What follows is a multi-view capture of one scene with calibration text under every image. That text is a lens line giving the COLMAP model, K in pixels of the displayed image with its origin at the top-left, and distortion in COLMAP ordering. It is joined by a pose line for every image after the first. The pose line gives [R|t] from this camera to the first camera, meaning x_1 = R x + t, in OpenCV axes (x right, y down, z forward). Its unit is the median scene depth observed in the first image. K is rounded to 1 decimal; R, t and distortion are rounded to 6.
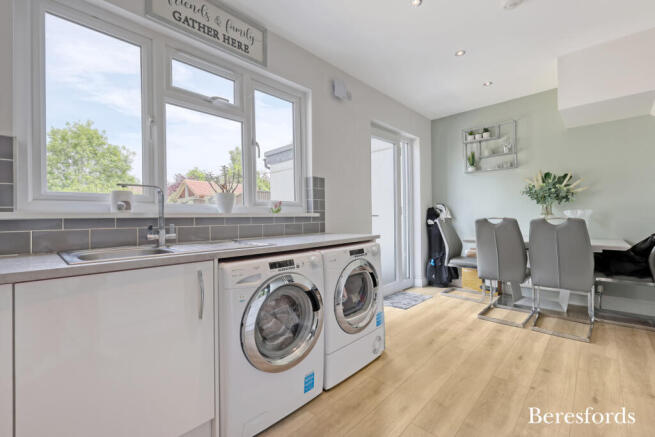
lens RADIAL K [[281.1, 0, 327.5], [0, 281.1, 218.5], [0, 0, 1]] dist [0.000285, 0.000040]
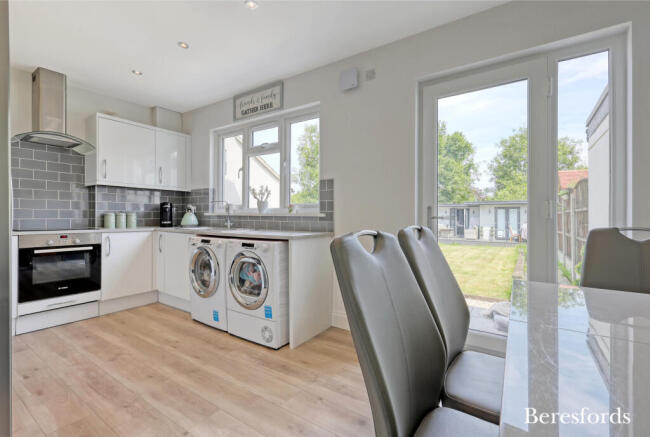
lens RADIAL K [[290.7, 0, 325.0], [0, 290.7, 218.5], [0, 0, 1]] dist [0.000295, 0.000007]
pose [[0.167392, 0.024882, -0.985576, 1.354515], [-0.014597, 0.999634, 0.022758, -0.032132], [0.985782, 0.010576, 0.167694, 1.055568]]
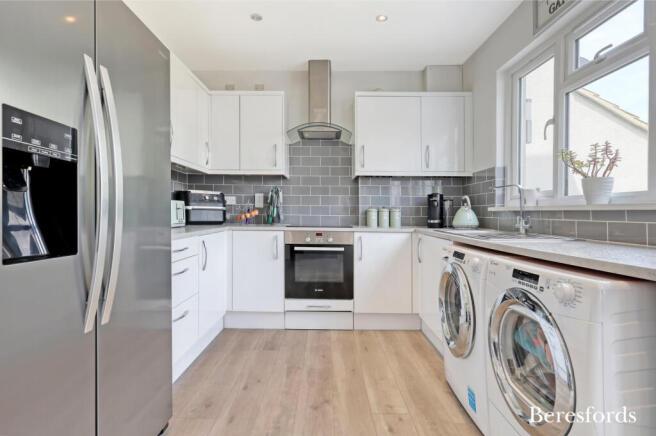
lens RADIAL K [[330.8, 0, 324.7], [0, 330.8, 215.6], [0, 0, 1]] dist [0.003083, 0.000325]
pose [[-0.727449, 0.014526, -0.686008, 0.762790], [0.000612, 0.999789, 0.020521, -0.007809], [0.686161, 0.014508, -0.727305, 1.124198]]
